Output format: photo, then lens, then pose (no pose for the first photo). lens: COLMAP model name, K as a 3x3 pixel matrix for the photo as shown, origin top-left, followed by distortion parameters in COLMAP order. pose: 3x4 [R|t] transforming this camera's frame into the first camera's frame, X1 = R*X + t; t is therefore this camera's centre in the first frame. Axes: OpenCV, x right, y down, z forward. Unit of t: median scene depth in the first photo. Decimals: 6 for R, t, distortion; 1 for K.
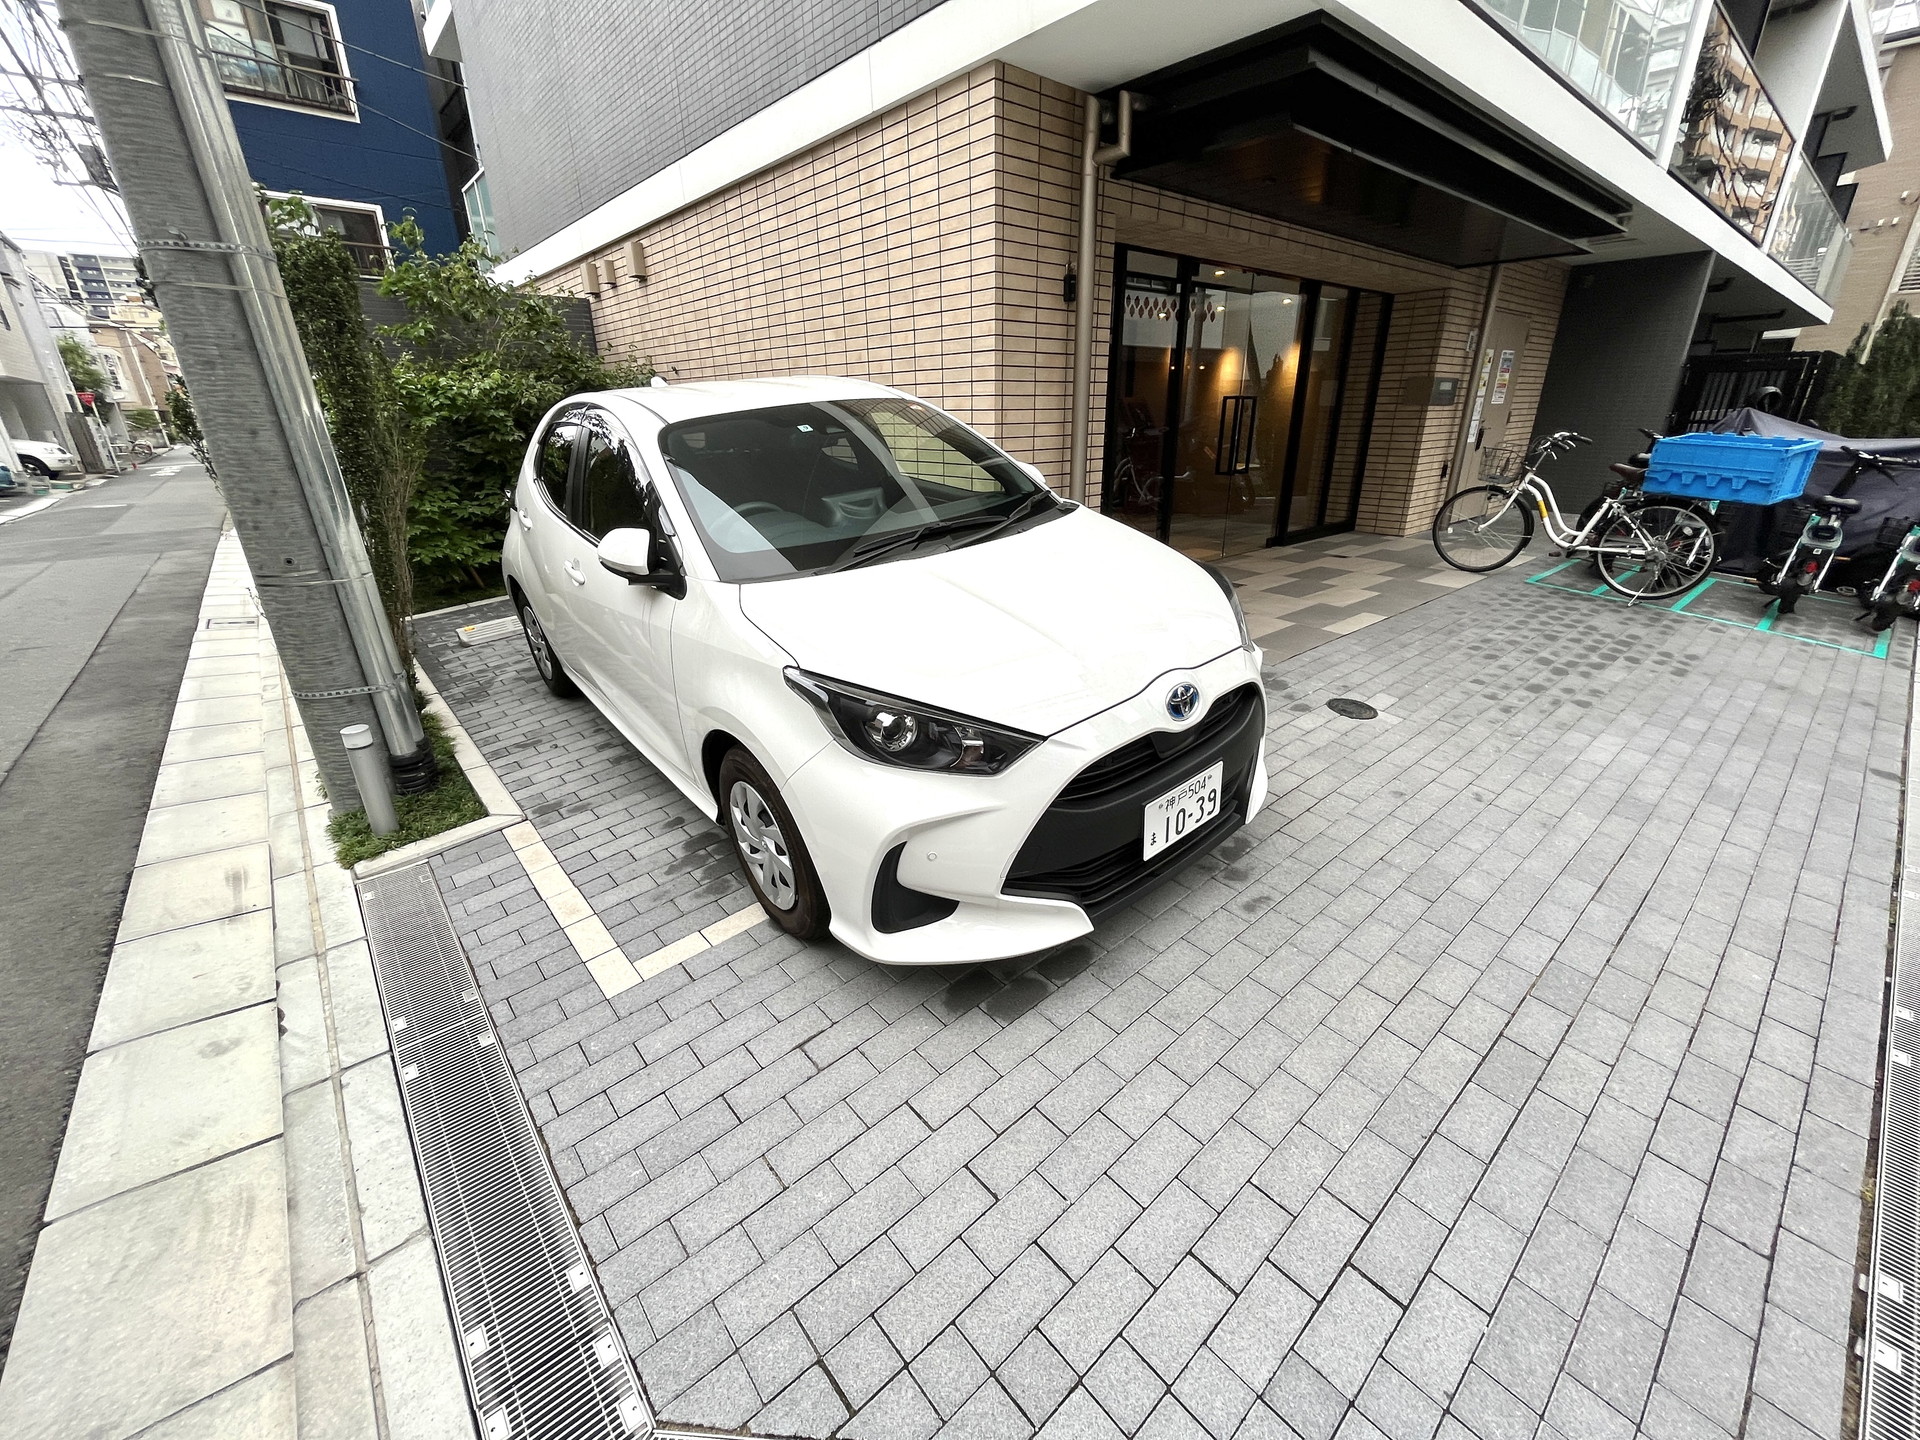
lens RADIAL K [[771.3, 0, 962.0], [0, 771.3, 720.5], [0, 0, 1]] dist [-0.001835, 0.000195]
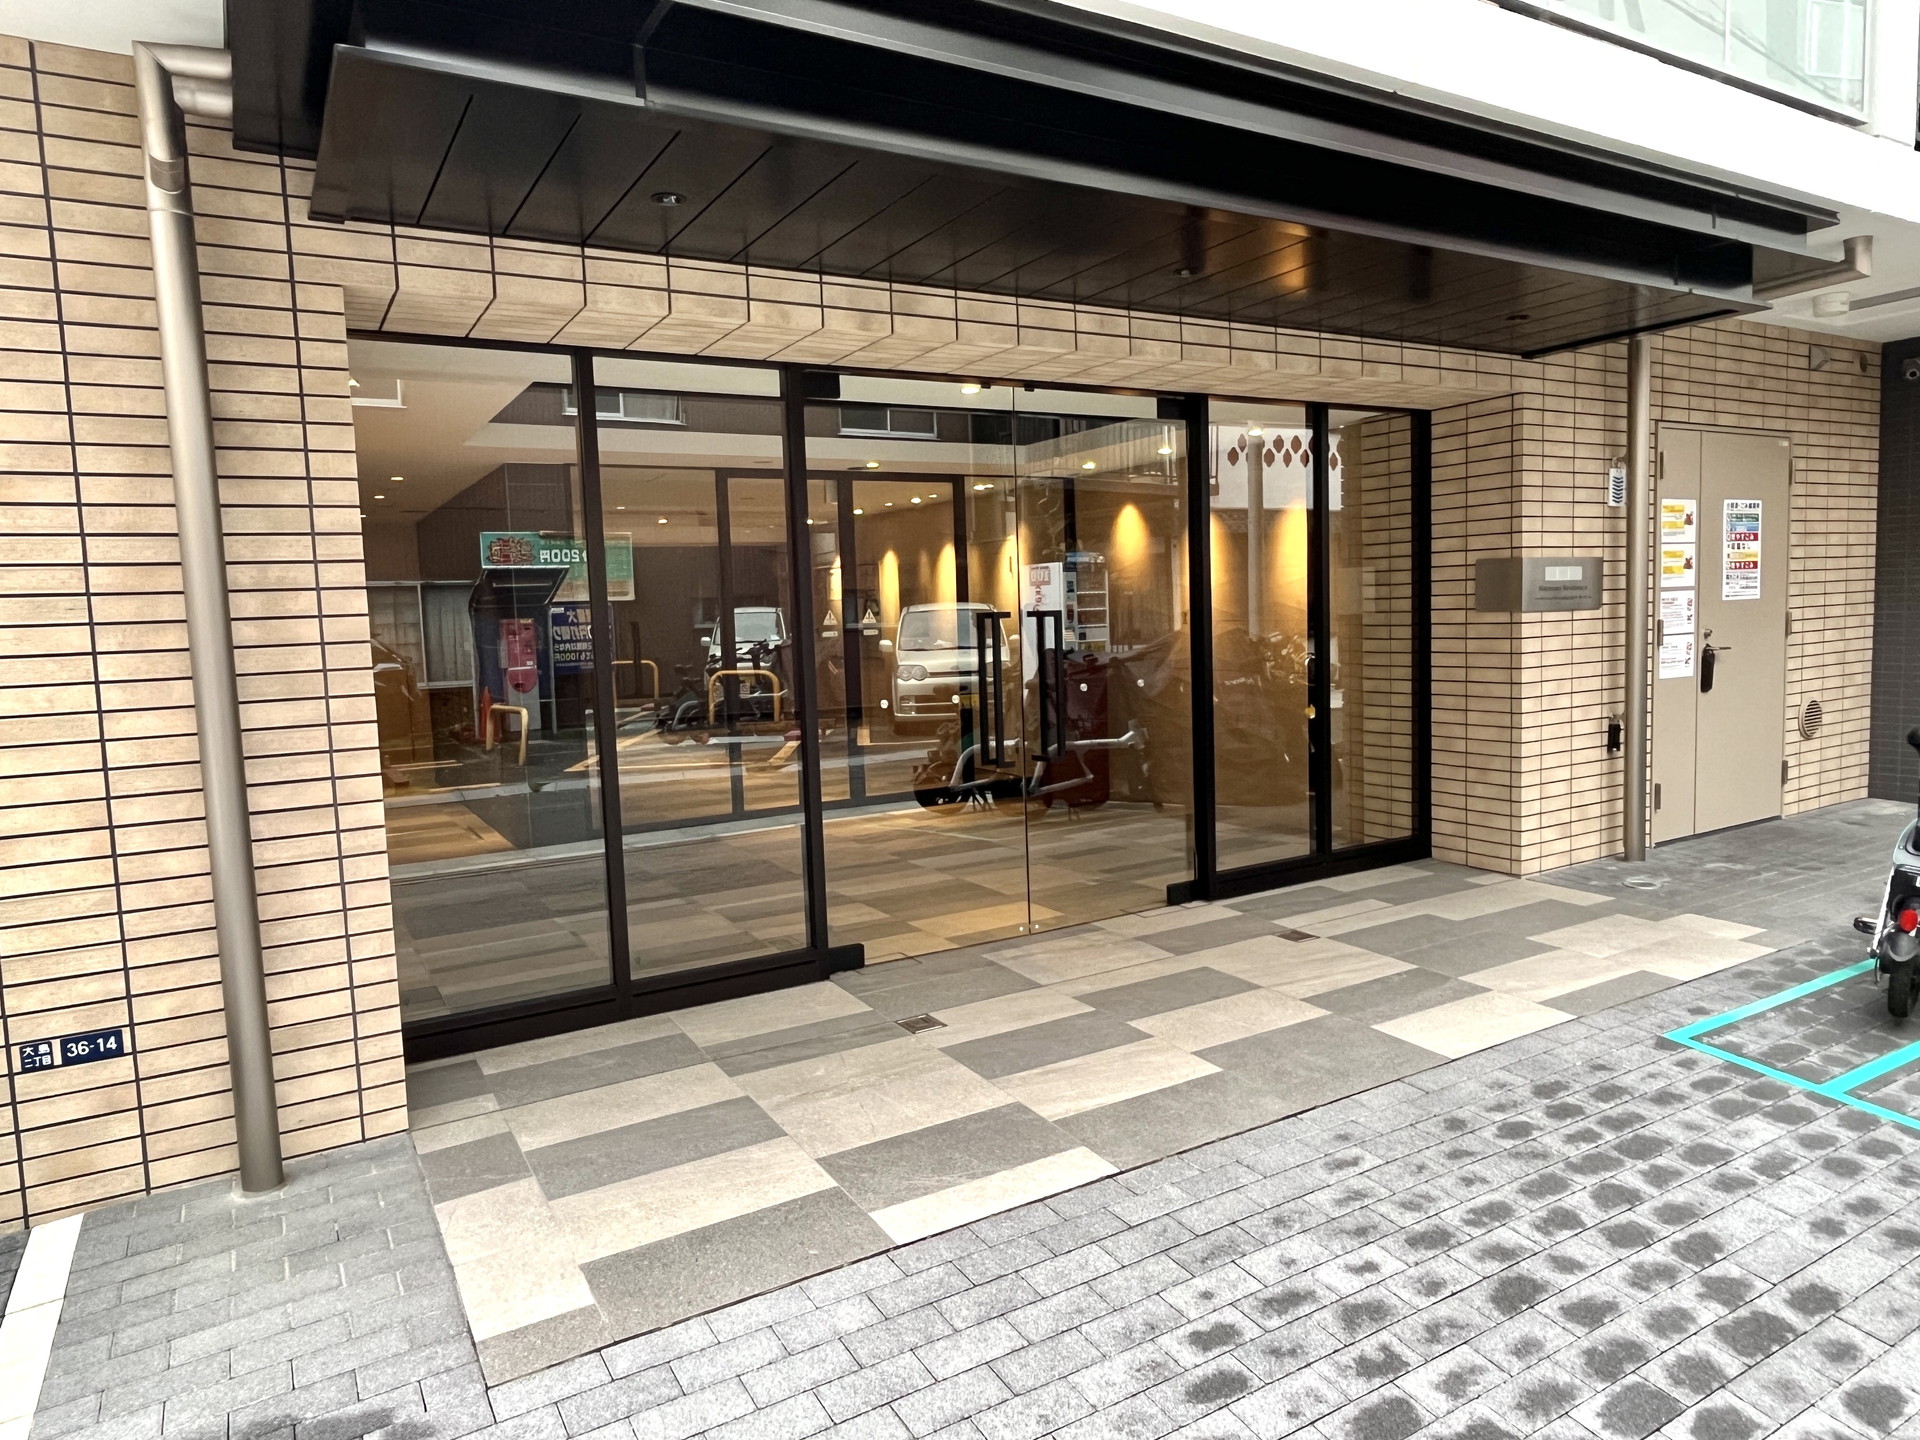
lens RADIAL K [[1205.8, 0, 954.7], [0, 1205.8, 716.8], [0, 0, 1]] dist [-0.006129, -0.001425]
pose [[0.983840, -0.005515, -0.178968, 0.386759], [-0.045430, 0.959130, -0.279296, -0.119371], [0.173193, 0.282913, 0.943379, 0.246311]]
